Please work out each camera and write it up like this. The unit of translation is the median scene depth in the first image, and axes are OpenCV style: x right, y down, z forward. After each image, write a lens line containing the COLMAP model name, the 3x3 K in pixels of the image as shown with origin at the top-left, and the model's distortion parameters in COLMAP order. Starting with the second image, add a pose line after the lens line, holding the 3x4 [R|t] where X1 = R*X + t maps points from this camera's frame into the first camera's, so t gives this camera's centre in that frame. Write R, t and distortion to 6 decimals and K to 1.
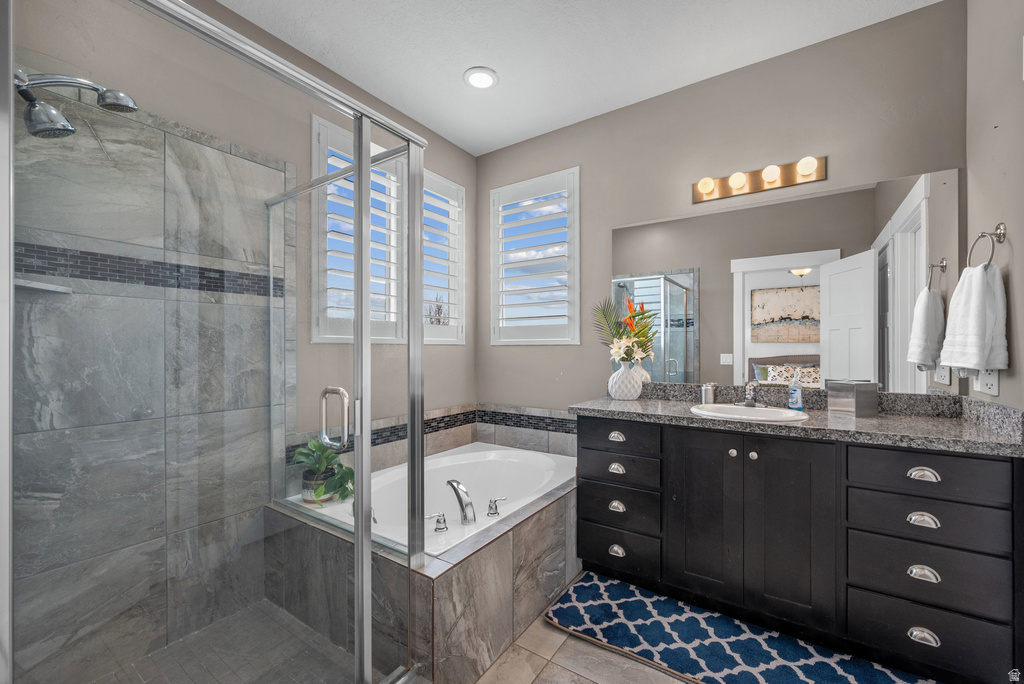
lens RADIAL K [[418.3, 0, 510.7], [0, 418.3, 347.0], [0, 0, 1]] dist [0.002138, -0.000173]
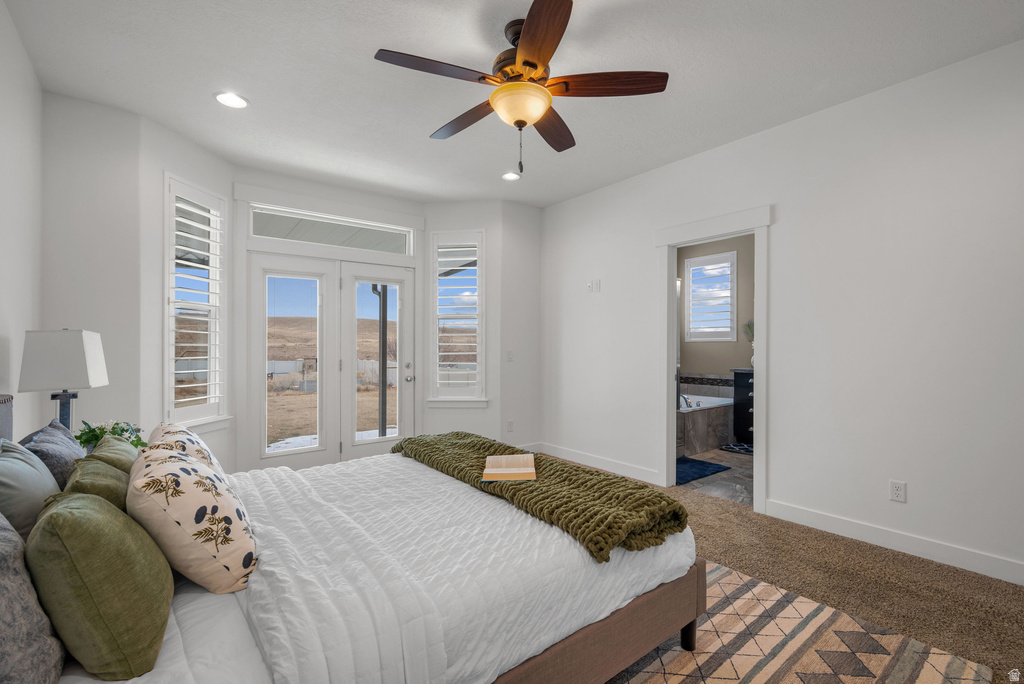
lens RADIAL K [[468.2, 0, 515.4], [0, 468.2, 345.7], [0, 0, 1]] dist [0.001973, -0.000135]
pose [[0.956365, 0.005284, -0.292128, -0.249502], [-0.003751, 0.999976, 0.005808, 0.006422], [0.292151, -0.004459, 0.956362, -1.891697]]
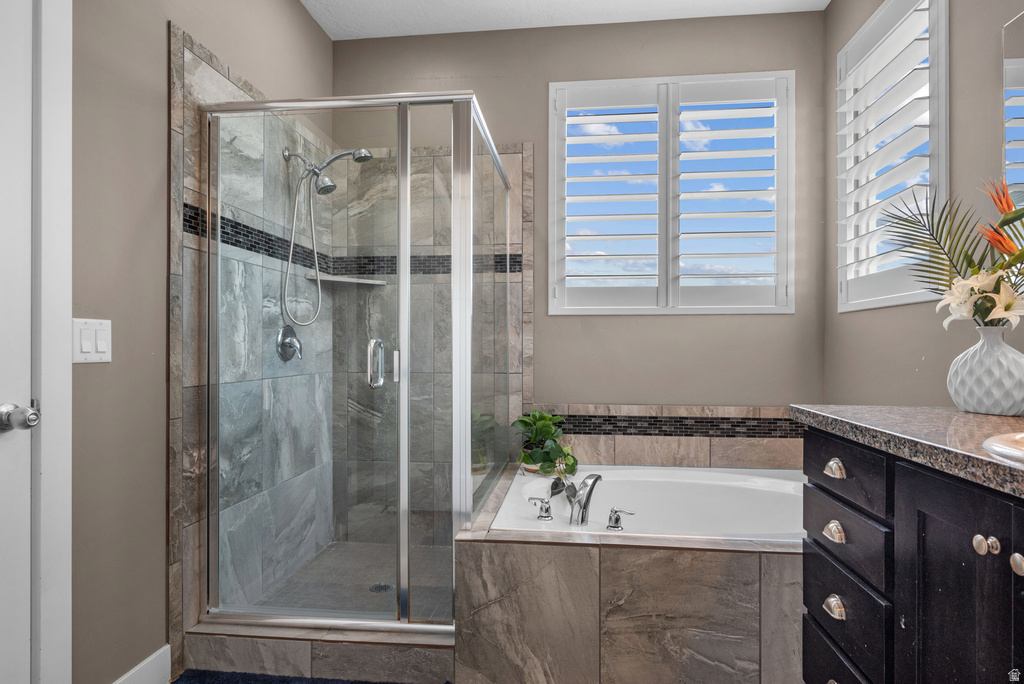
lens RADIAL K [[545.5, 0, 512.0], [0, 545.5, 342.0], [0, 0, 1]] dist [0.001970, 0.000154]
pose [[0.461578, -0.004044, -0.887091, 0.659118], [-0.000306, 0.999989, -0.004718, 0.063963], [0.887100, 0.002449, 0.461571, 0.344542]]
